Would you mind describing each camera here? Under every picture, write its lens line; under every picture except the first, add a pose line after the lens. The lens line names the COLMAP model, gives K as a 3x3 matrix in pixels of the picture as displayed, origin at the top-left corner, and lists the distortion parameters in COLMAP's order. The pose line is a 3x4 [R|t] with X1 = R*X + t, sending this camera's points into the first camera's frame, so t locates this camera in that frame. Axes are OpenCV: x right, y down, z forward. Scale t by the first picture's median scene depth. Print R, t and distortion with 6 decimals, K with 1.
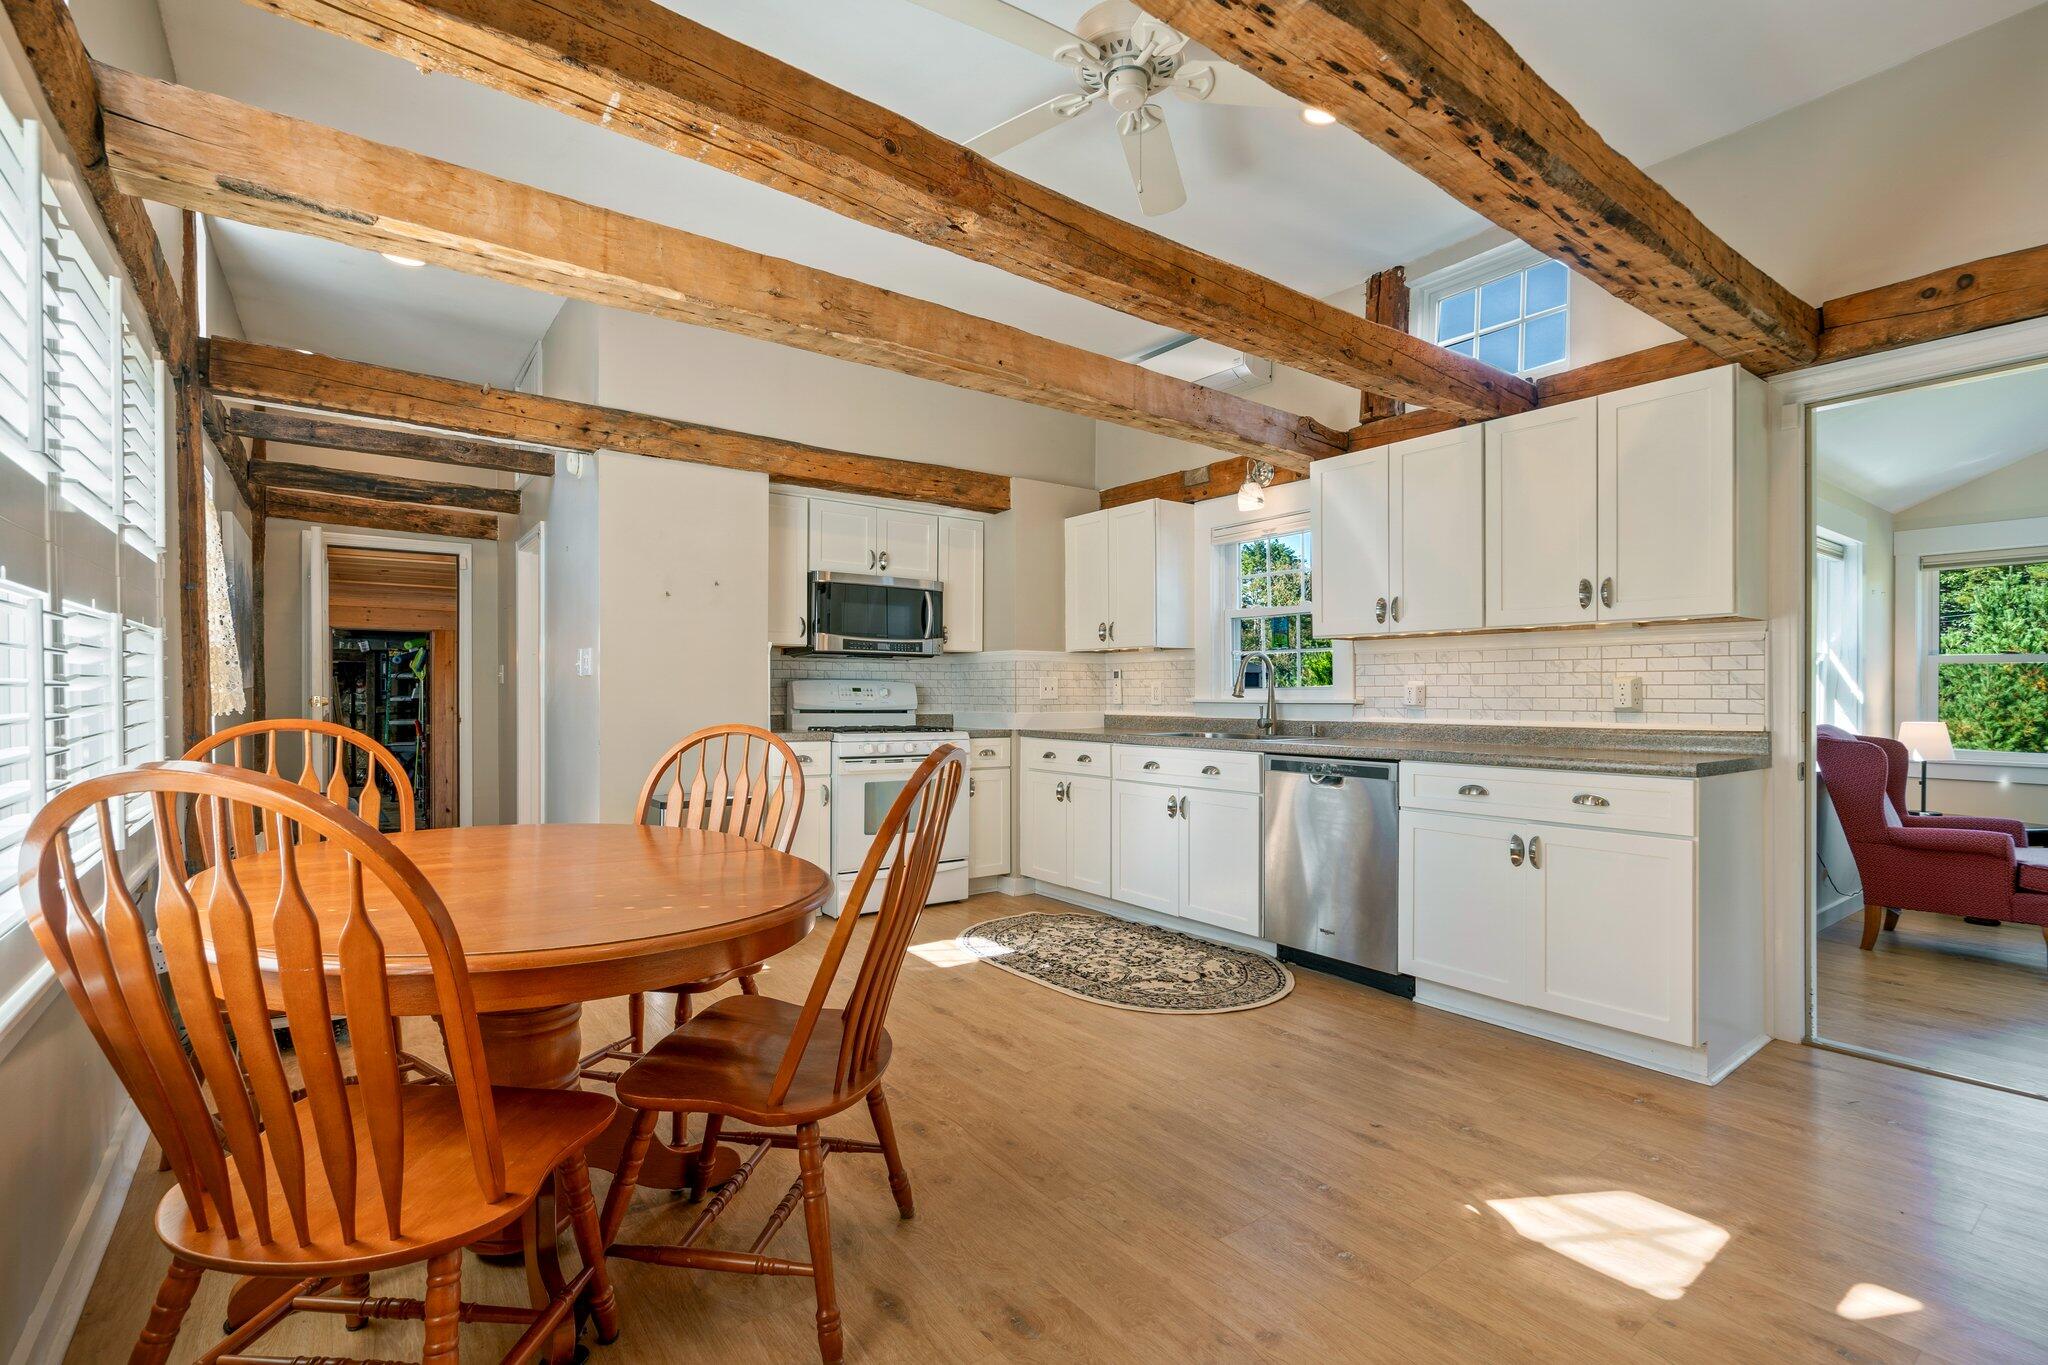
lens RADIAL K [[947.0, 0, 1076.4], [0, 947.0, 693.3], [0, 0, 1]] dist [-0.022286, 0.025251]
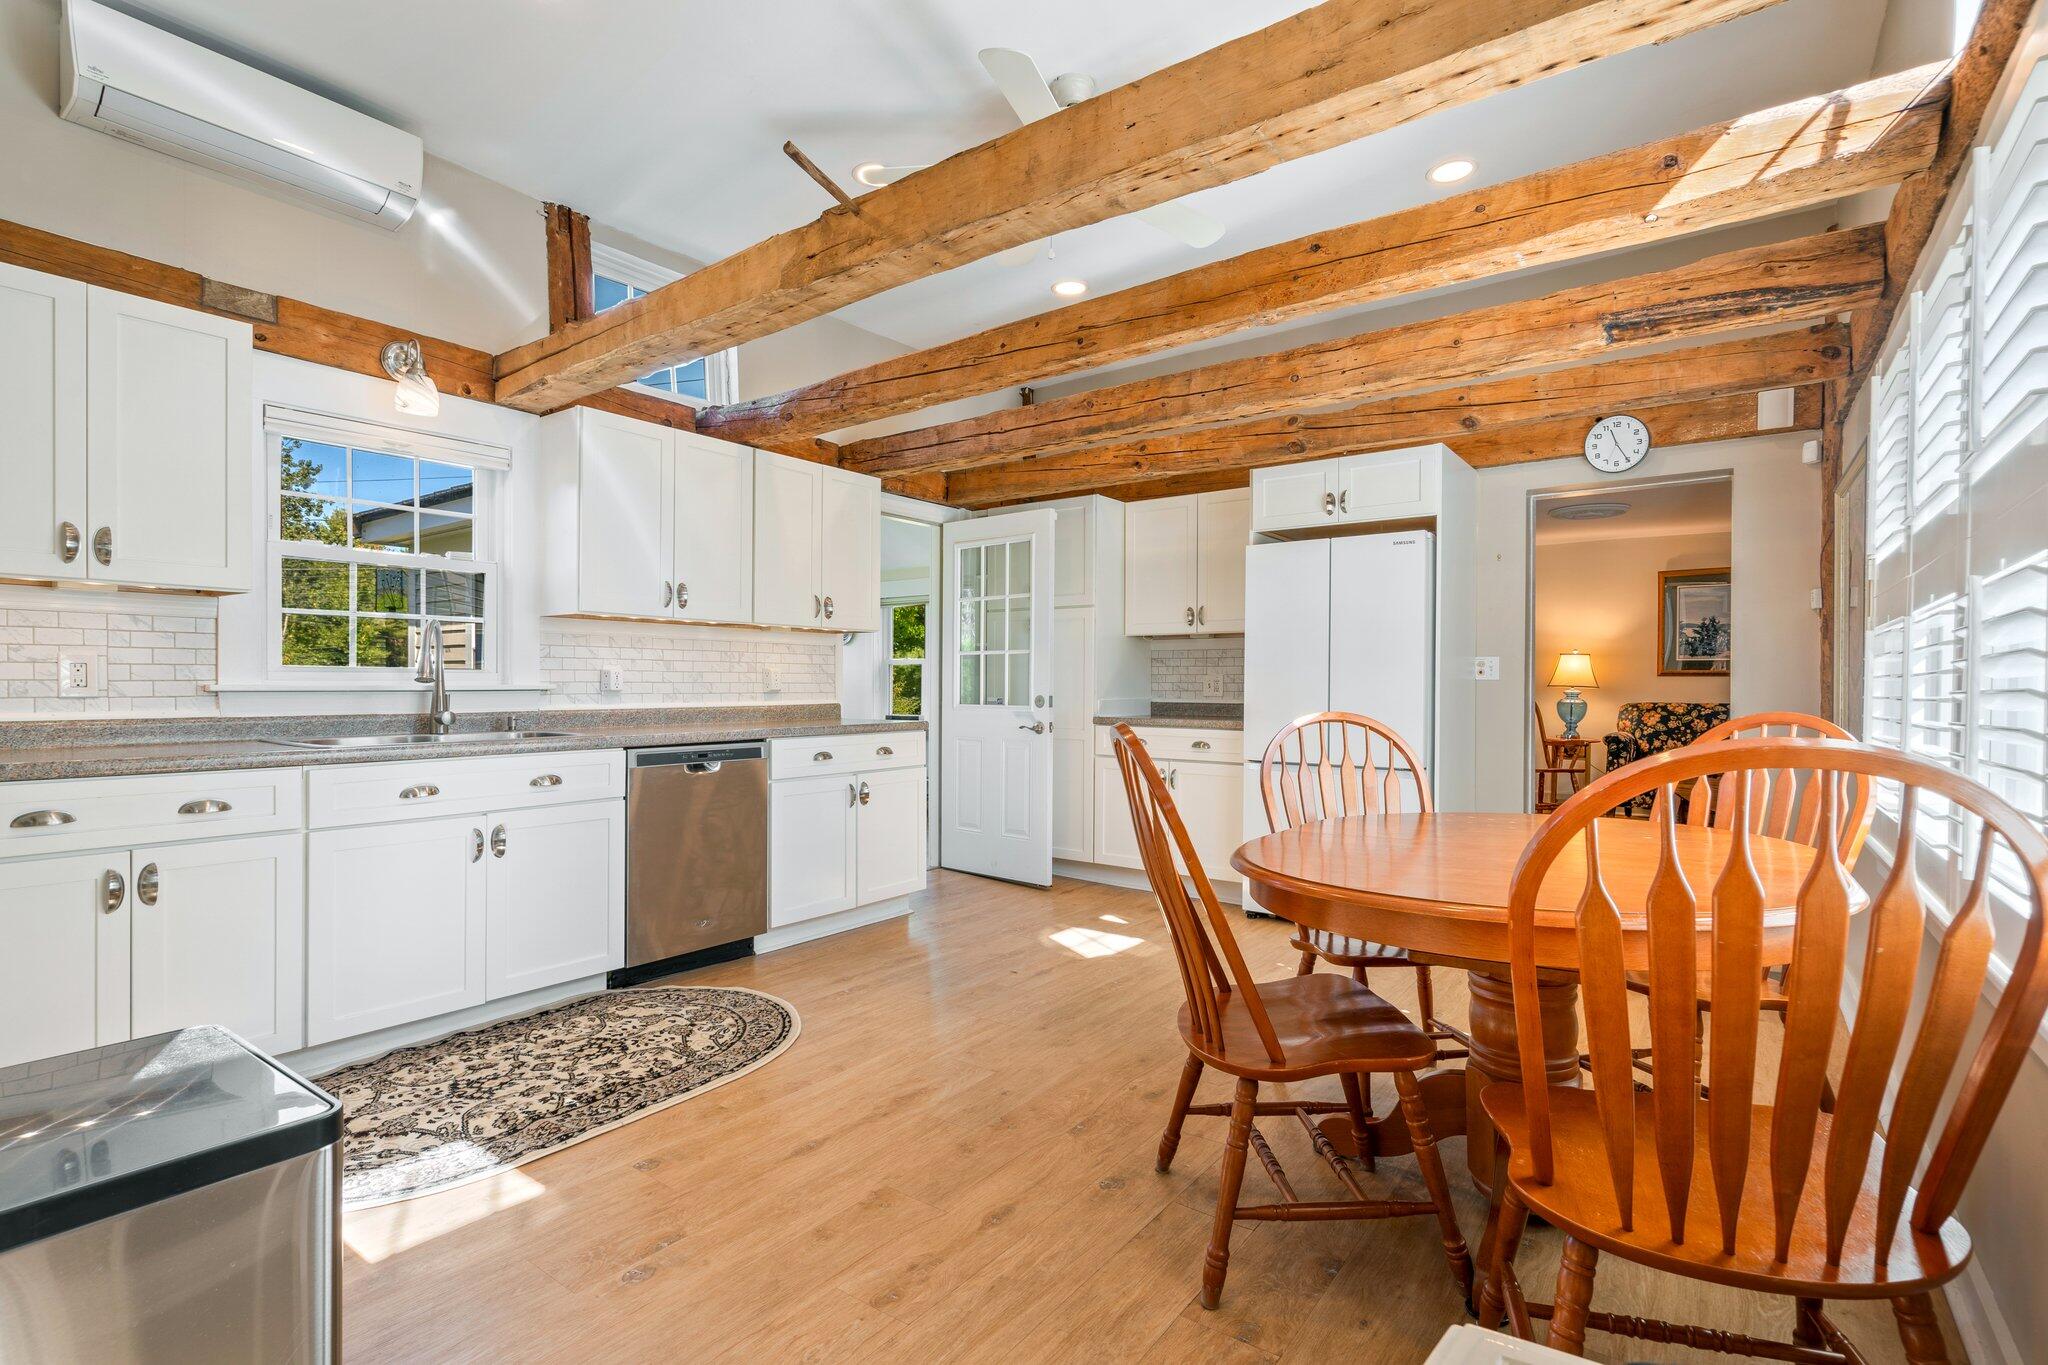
lens RADIAL K [[947.1, 0, 1029.2], [0, 947.1, 693.3], [0, 0, 1]] dist [-0.062102, 0.025634]
pose [[-0.273931, -0.012957, 0.961662, -0.693183], [-0.006606, 0.999911, 0.011590, 0.001765], [-0.961727, -0.003178, -0.273993, 0.869055]]
